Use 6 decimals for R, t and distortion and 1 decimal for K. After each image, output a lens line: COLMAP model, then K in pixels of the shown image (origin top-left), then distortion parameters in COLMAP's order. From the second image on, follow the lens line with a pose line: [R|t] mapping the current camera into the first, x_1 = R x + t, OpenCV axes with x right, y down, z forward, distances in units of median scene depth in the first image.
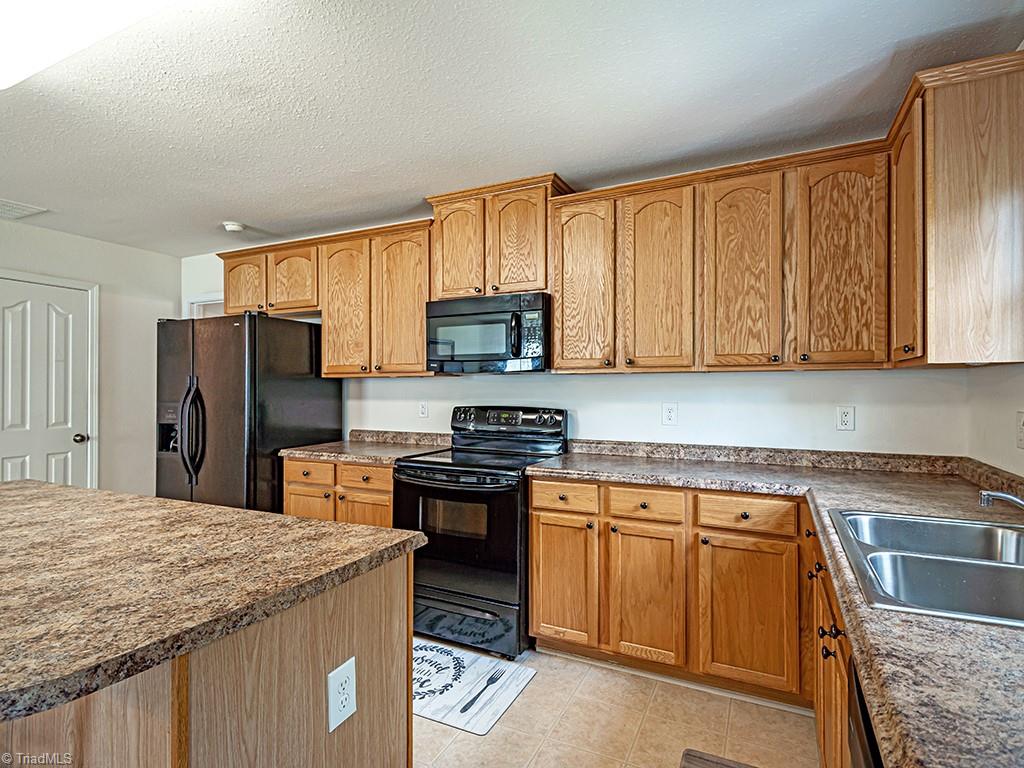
lens RADIAL K [[531.9, 0, 516.9], [0, 531.9, 382.3], [0, 0, 1]] dist [0.015269, 0.000025]
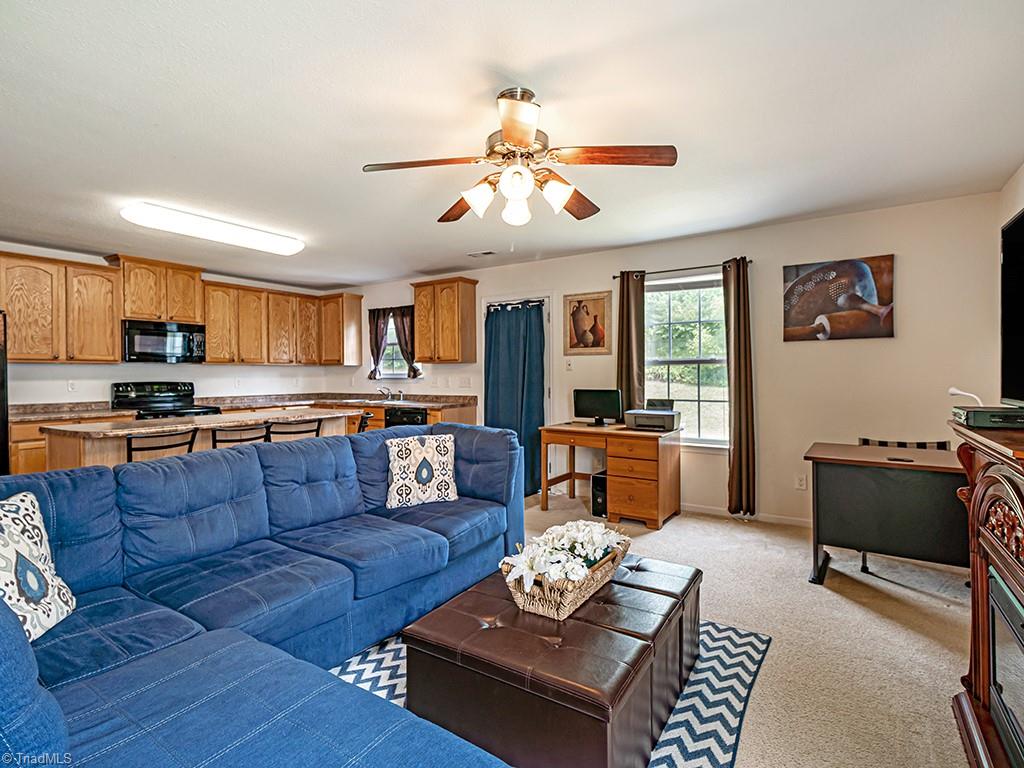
lens RADIAL K [[512.3, 0, 497.5], [0, 512.3, 388.5], [0, 0, 1]] dist [0.009320, -0.000198]
pose [[0.144866, -0.025409, 0.989125, -1.614812], [-0.004287, 0.999645, 0.026307, 0.018604], [-0.989442, -0.008052, 0.144705, -0.387318]]
